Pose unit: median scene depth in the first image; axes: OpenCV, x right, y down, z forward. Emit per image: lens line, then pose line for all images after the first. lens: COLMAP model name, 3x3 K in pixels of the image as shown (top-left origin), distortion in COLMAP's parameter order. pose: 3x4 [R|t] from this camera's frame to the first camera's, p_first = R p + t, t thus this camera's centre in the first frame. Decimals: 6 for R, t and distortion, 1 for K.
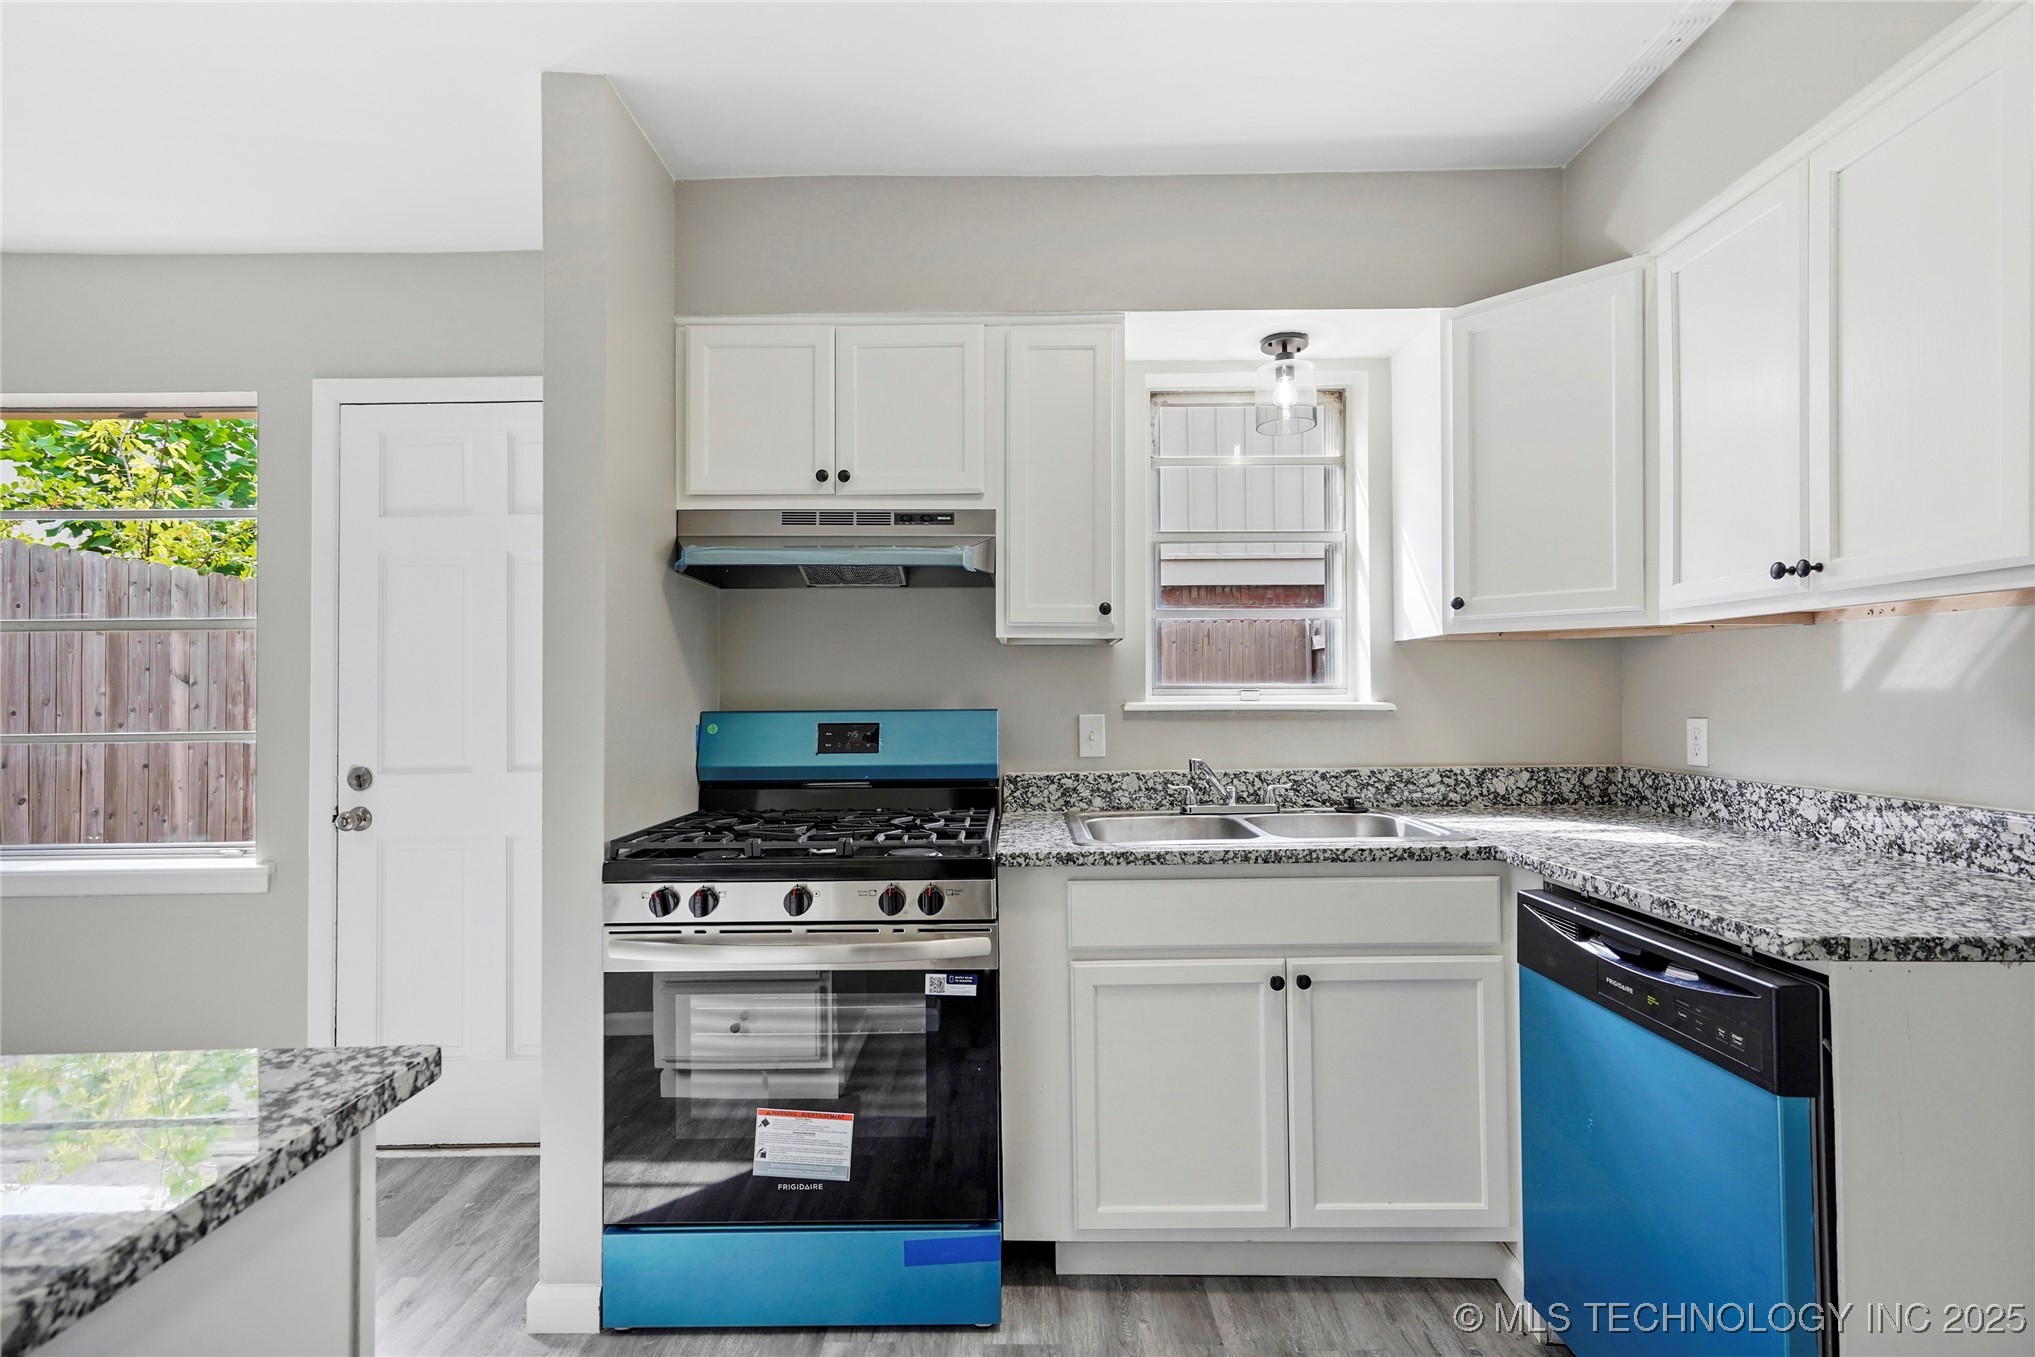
lens RADIAL K [[925.5, 0, 1004.3], [0, 925.5, 689.1], [0, 0, 1]] dist [-0.001240, 0.000815]
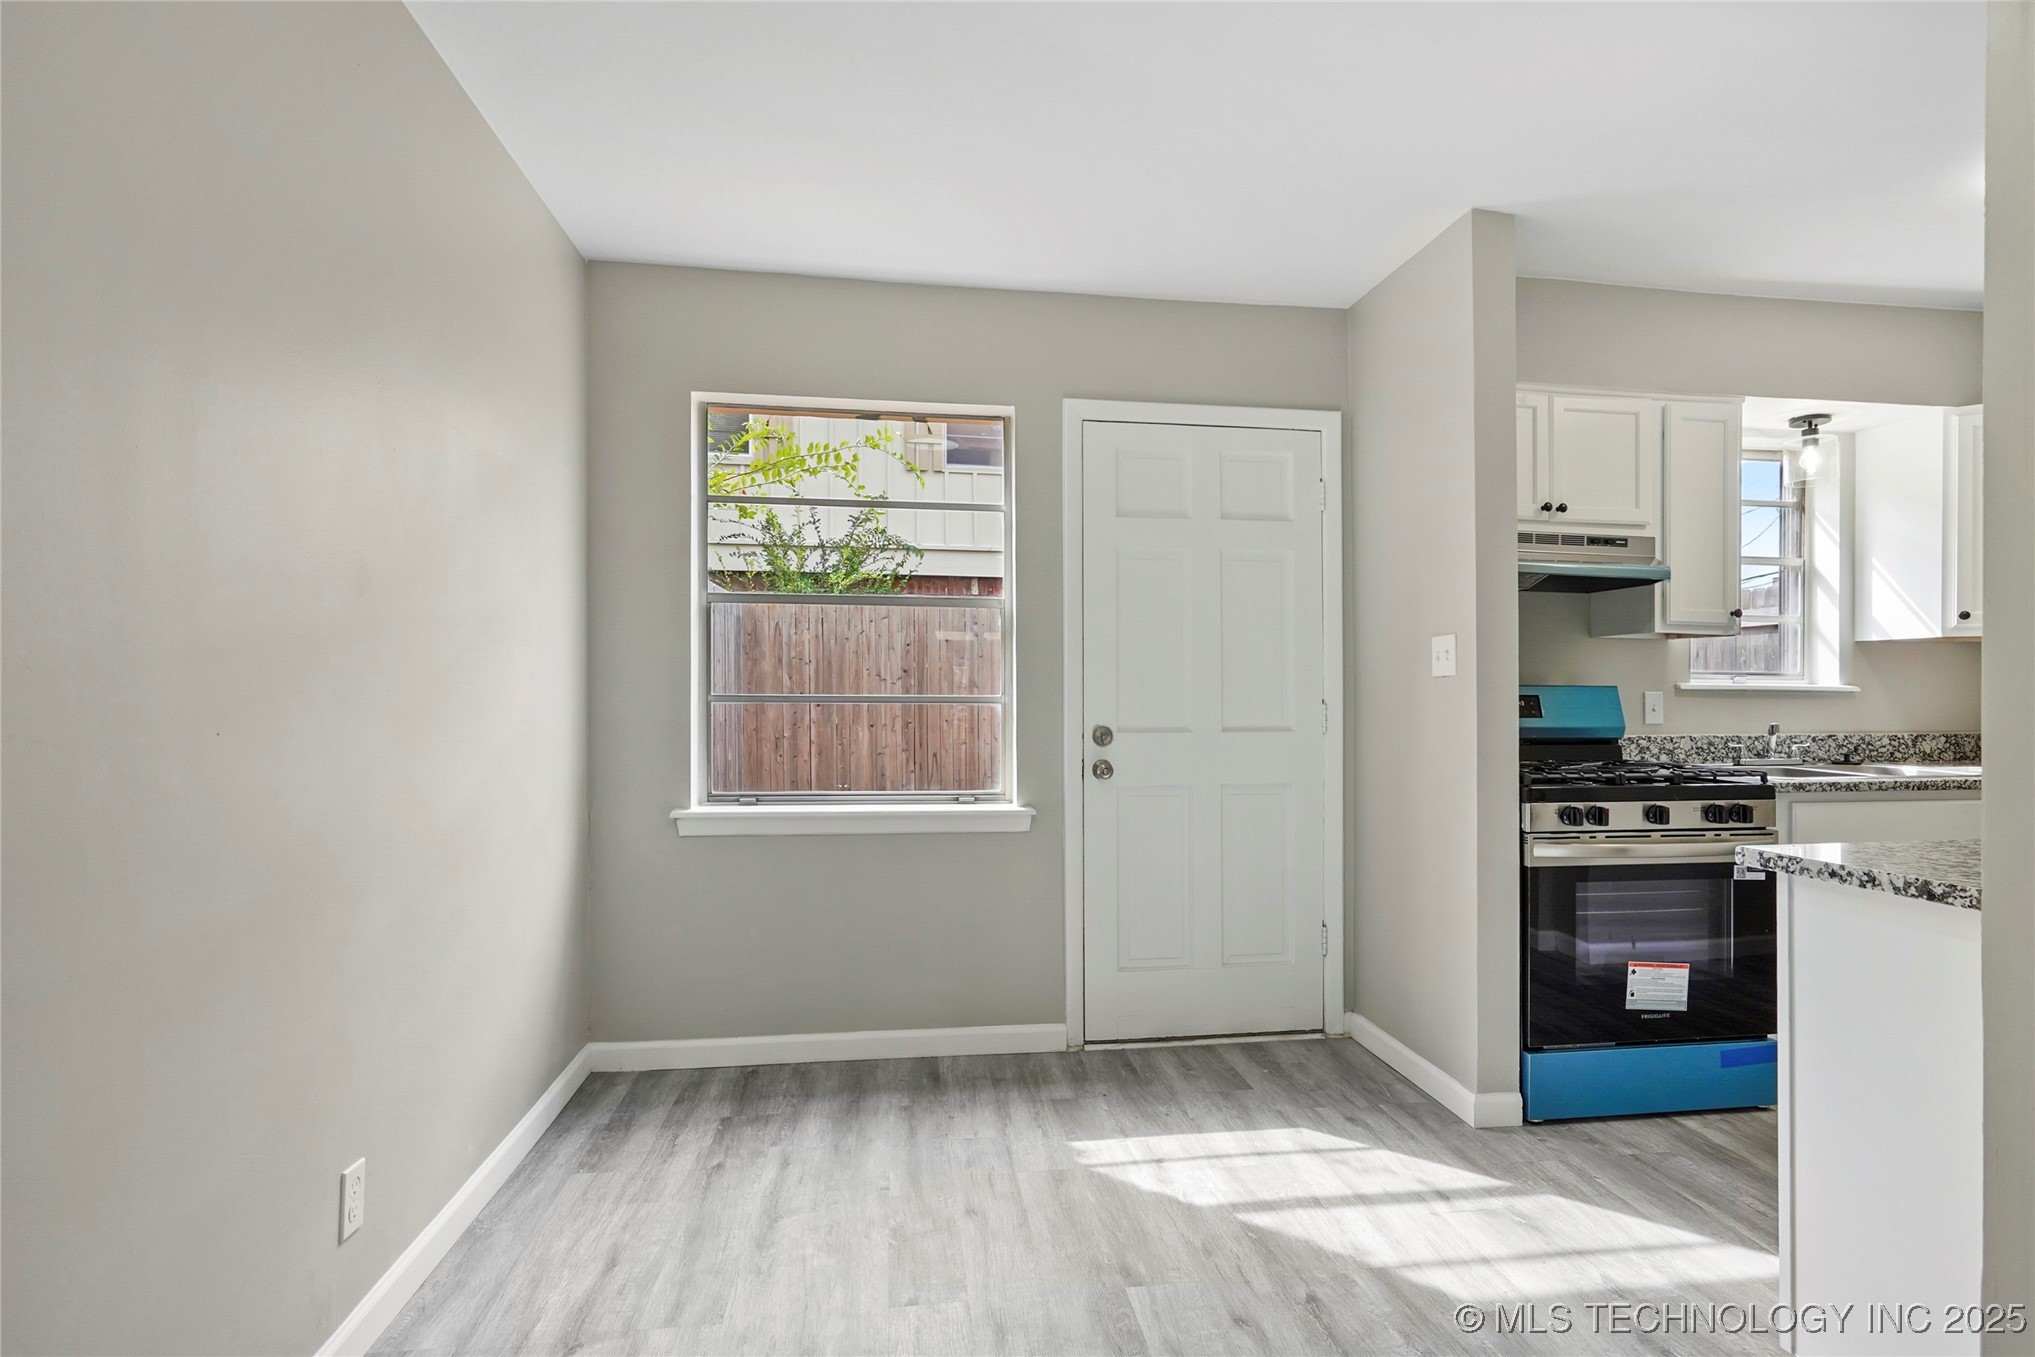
lens RADIAL K [[970.5, 0, 1045.8], [0, 970.5, 682.4], [0, 0, 1]] dist [0.002183, 0.001235]
pose [[0.987510, 0.016494, 0.156688, -1.115701], [-0.016800, 0.999859, 0.000629, 0.032146], [-0.156655, -0.003253, 0.987648, -0.263026]]
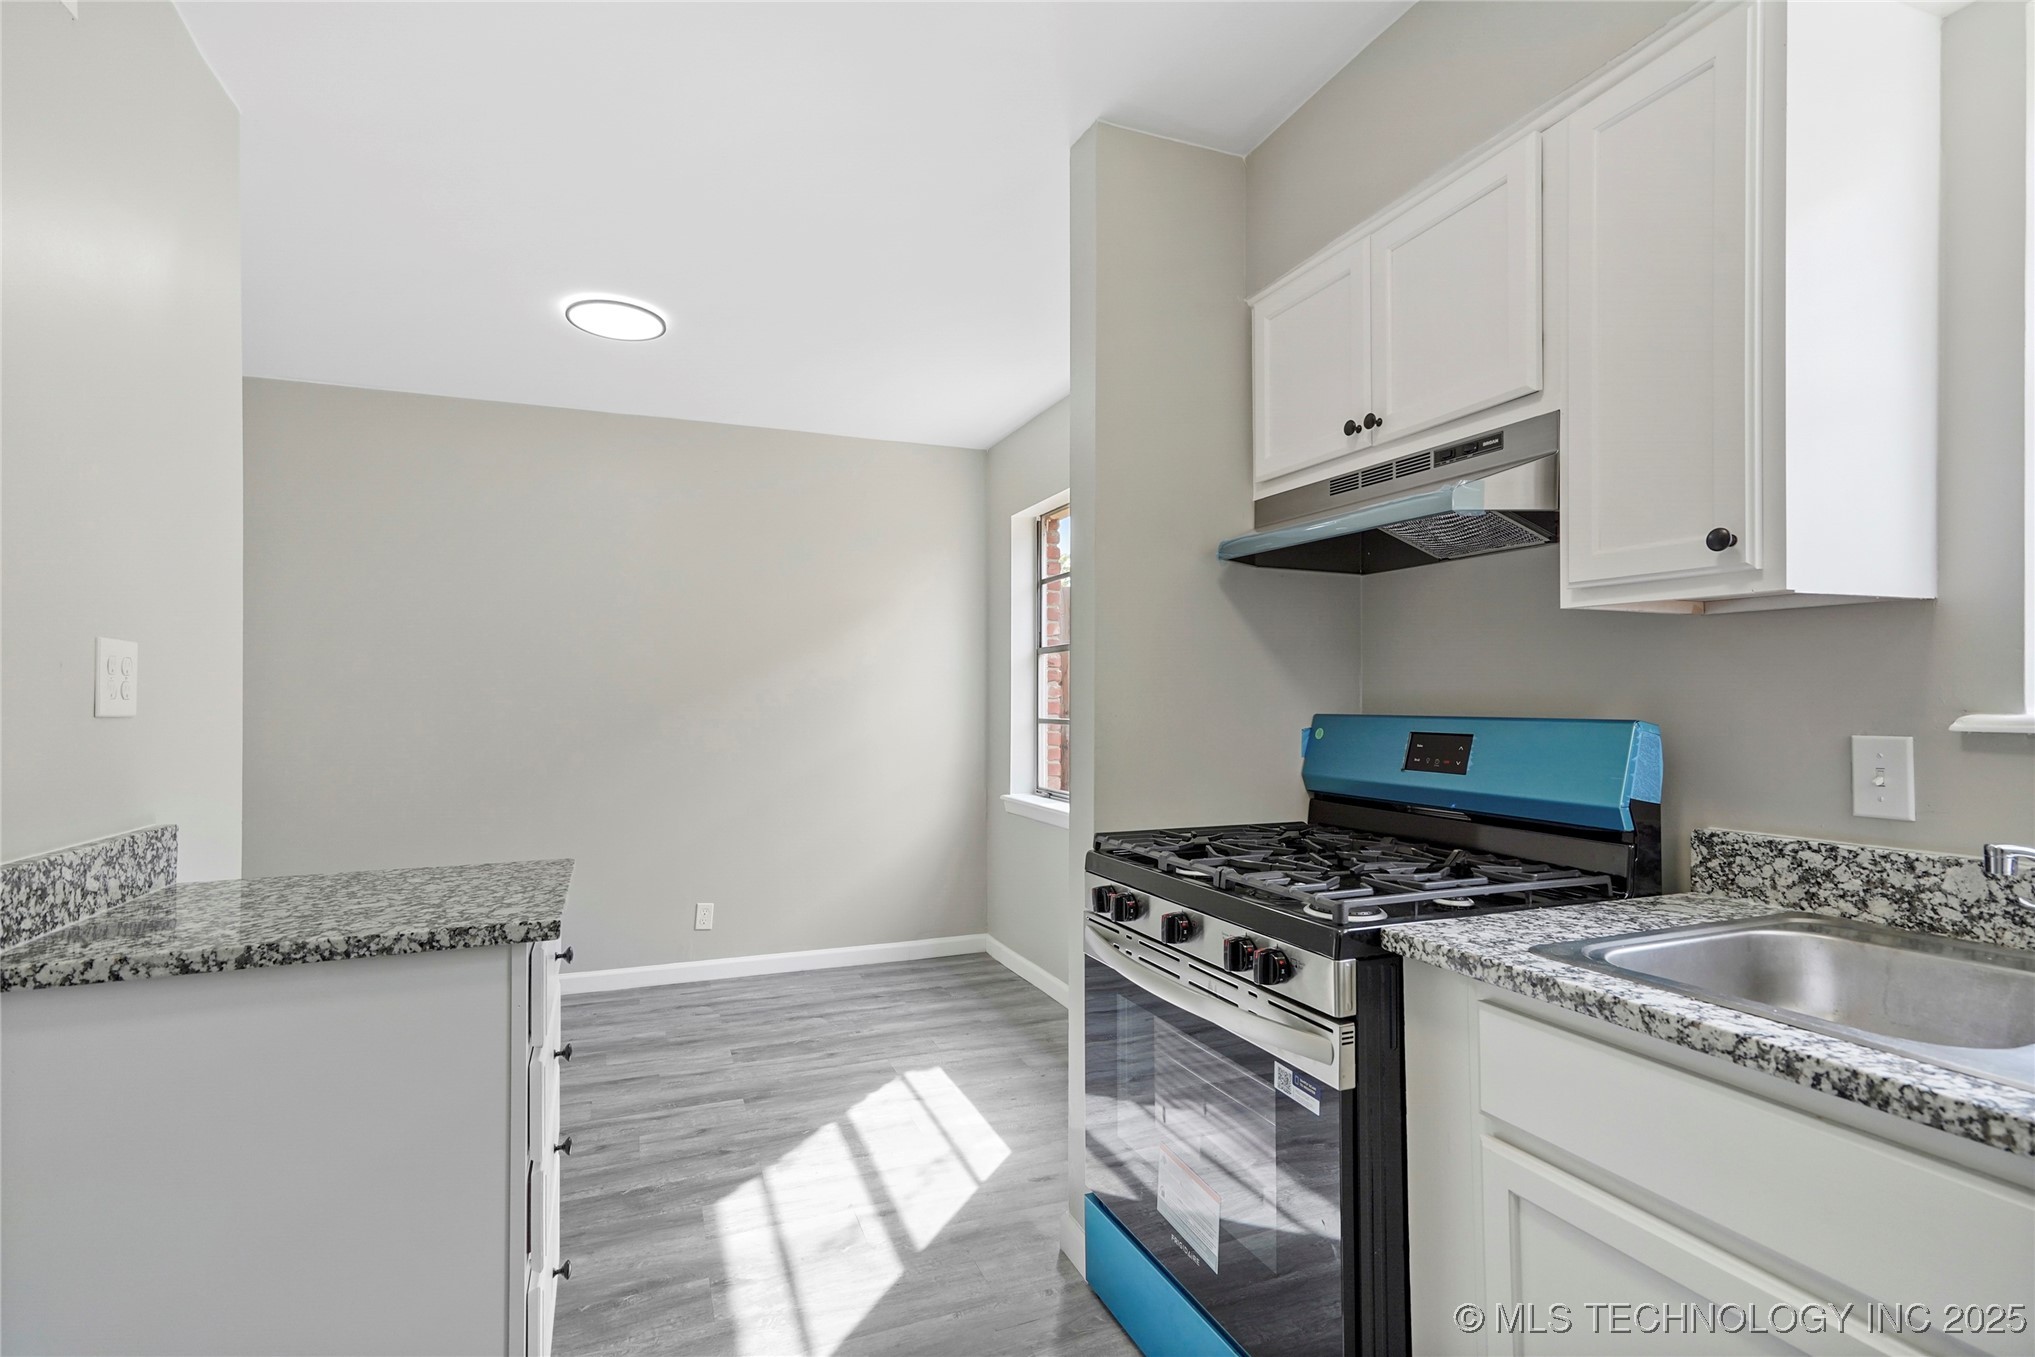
lens RADIAL K [[945.6, 0, 1023.3], [0, 945.6, 688.8], [0, 0, 1]] dist [0.012231, 0.000625]
pose [[0.398129, -0.003429, -0.917323, 0.448496], [0.008426, 0.999964, -0.000081, -0.003137], [0.917291, -0.007697, 0.398144, 0.397583]]
